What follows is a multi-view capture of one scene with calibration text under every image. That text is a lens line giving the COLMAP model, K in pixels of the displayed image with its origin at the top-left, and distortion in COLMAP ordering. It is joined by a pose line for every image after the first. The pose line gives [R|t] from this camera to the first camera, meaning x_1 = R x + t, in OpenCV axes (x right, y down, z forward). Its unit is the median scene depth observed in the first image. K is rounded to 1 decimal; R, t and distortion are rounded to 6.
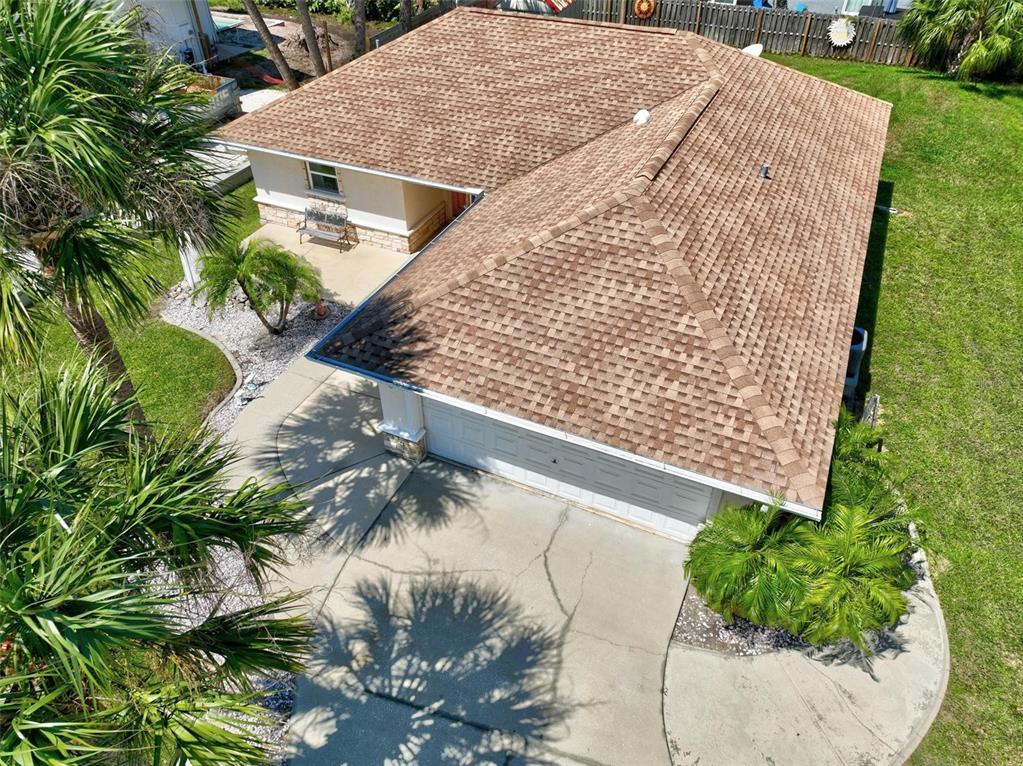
lens RADIAL K [[721.8, 0, 511.5], [0, 721.8, 383.0], [0, 0, 1]] dist [-0.001674, 0.017433]
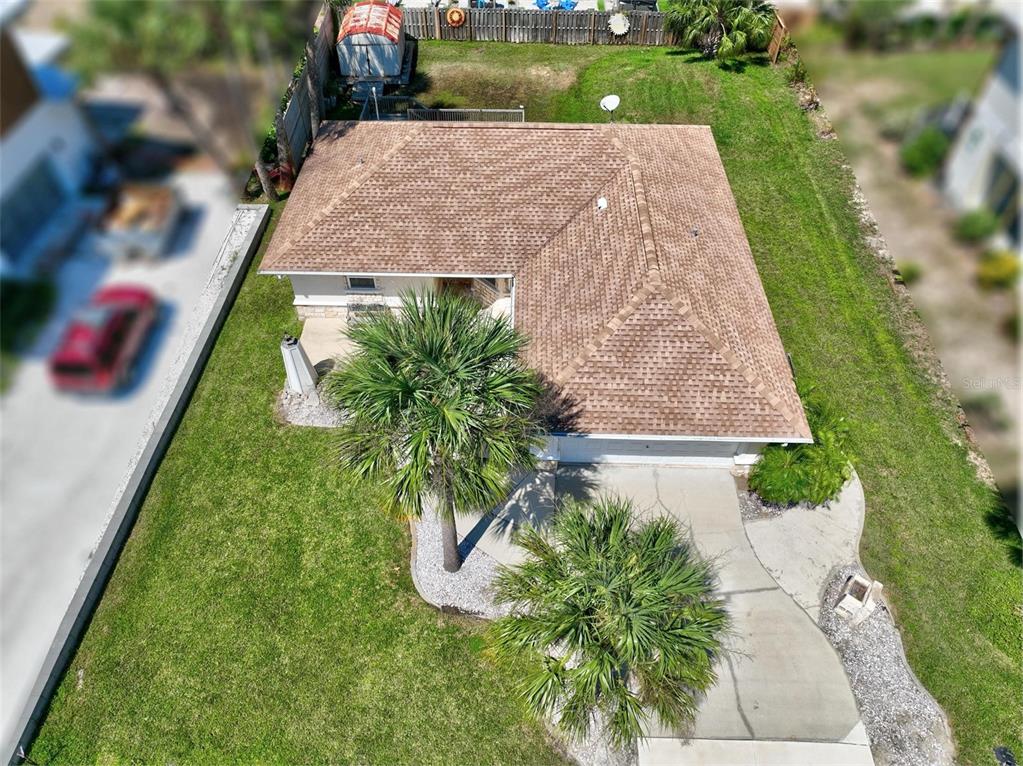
lens RADIAL K [[721.8, 0, 511.5], [0, 721.8, 383.0], [0, 0, 1]] dist [-0.001674, 0.017433]
pose [[0.918354, -0.287036, 0.272463, -0.612646], [0.250004, 0.954452, 0.162846, -0.366778], [-0.306796, -0.081434, 0.948285, -0.471993]]
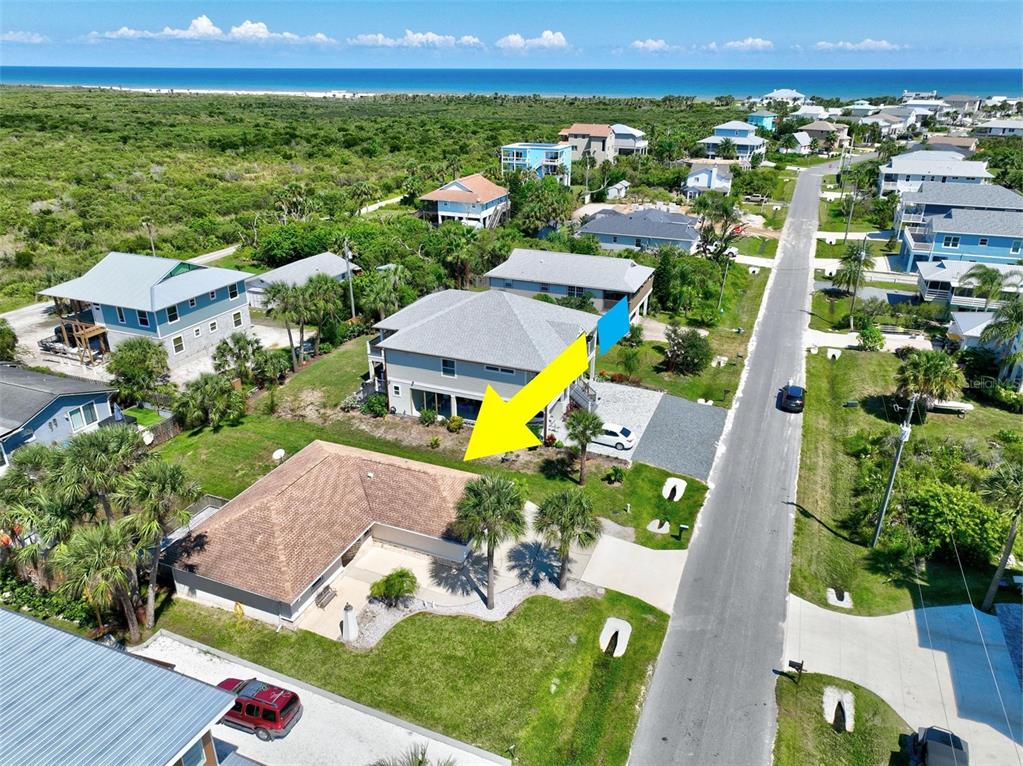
lens RADIAL K [[721.8, 0, 511.5], [0, 721.8, 383.0], [0, 0, 1]] dist [-0.001674, 0.017433]
pose [[-0.045286, -0.402502, 0.914298, -3.078337], [0.635781, 0.694339, 0.337160, -1.583647], [-0.770540, 0.596562, 0.224459, -0.495752]]
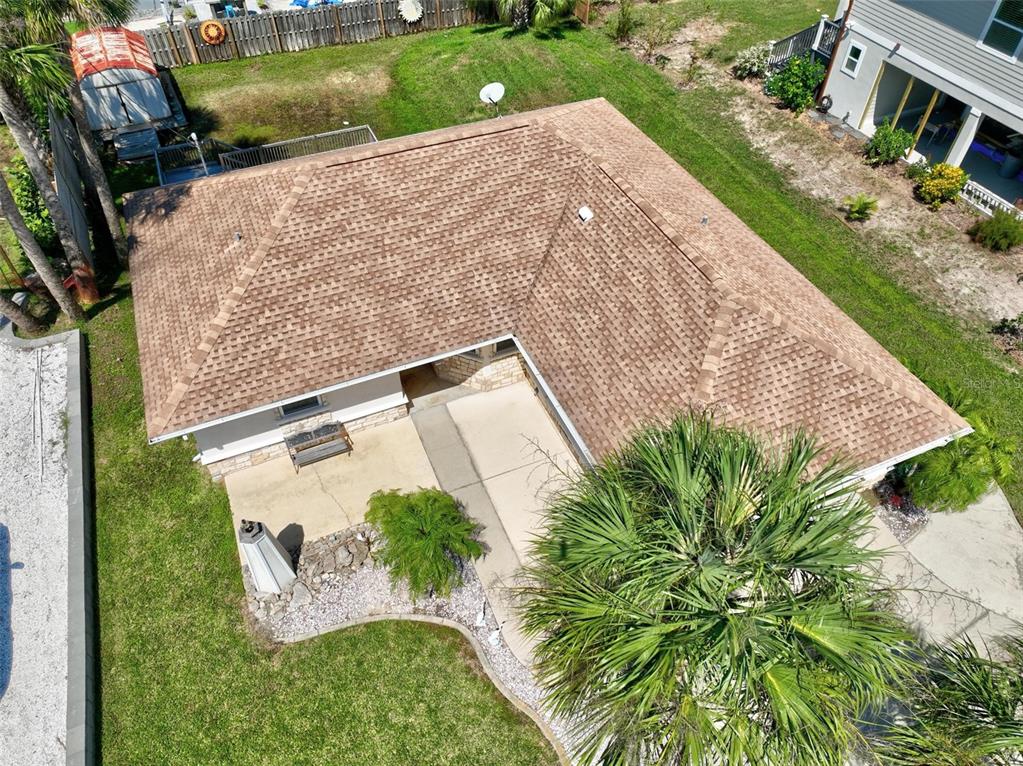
lens RADIAL K [[721.8, 0, 511.5], [0, 721.8, 383.0], [0, 0, 1]] dist [-0.001674, 0.017433]
pose [[0.668336, -0.540484, 0.511082, -0.778452], [0.470492, 0.839323, 0.272350, -0.618830], [-0.576163, 0.058438, 0.815243, 0.162532]]
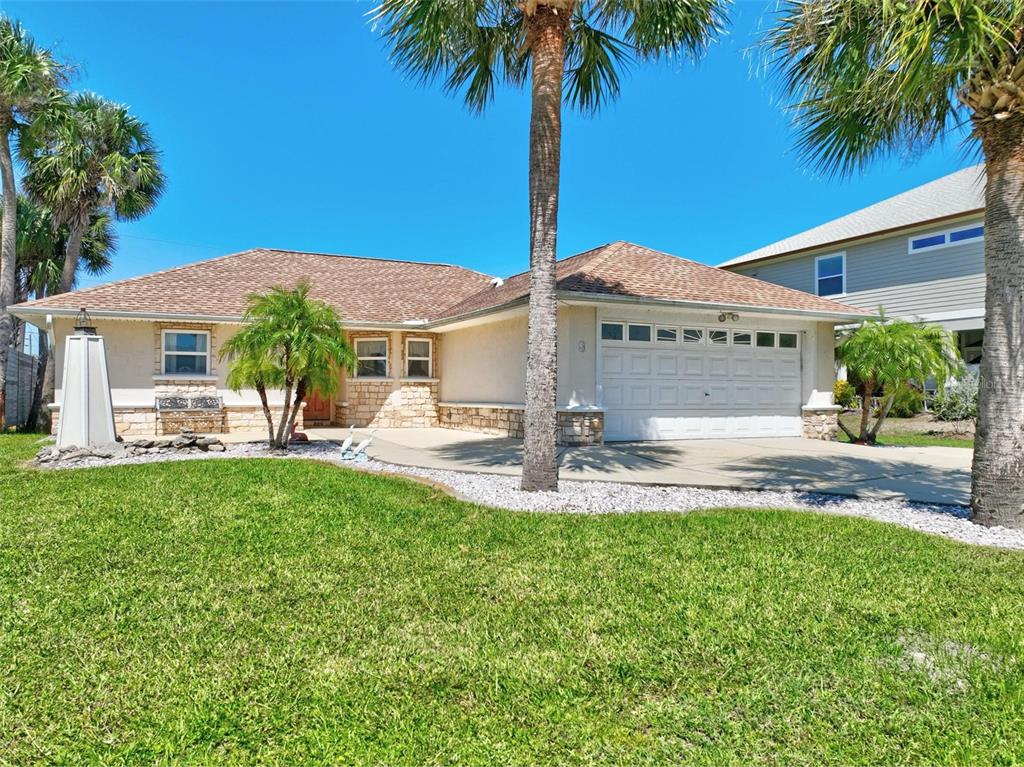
lens RADIAL K [[722.5, 0, 512.0], [0, 722.5, 383.5], [0, 0, 1]] dist [-0.001674, 0.017433]
pose [[0.636603, 0.014545, 0.771055, -0.972381], [0.489817, 0.764631, -0.418829, 0.402004], [-0.595665, 0.644304, 0.479642, 0.576966]]
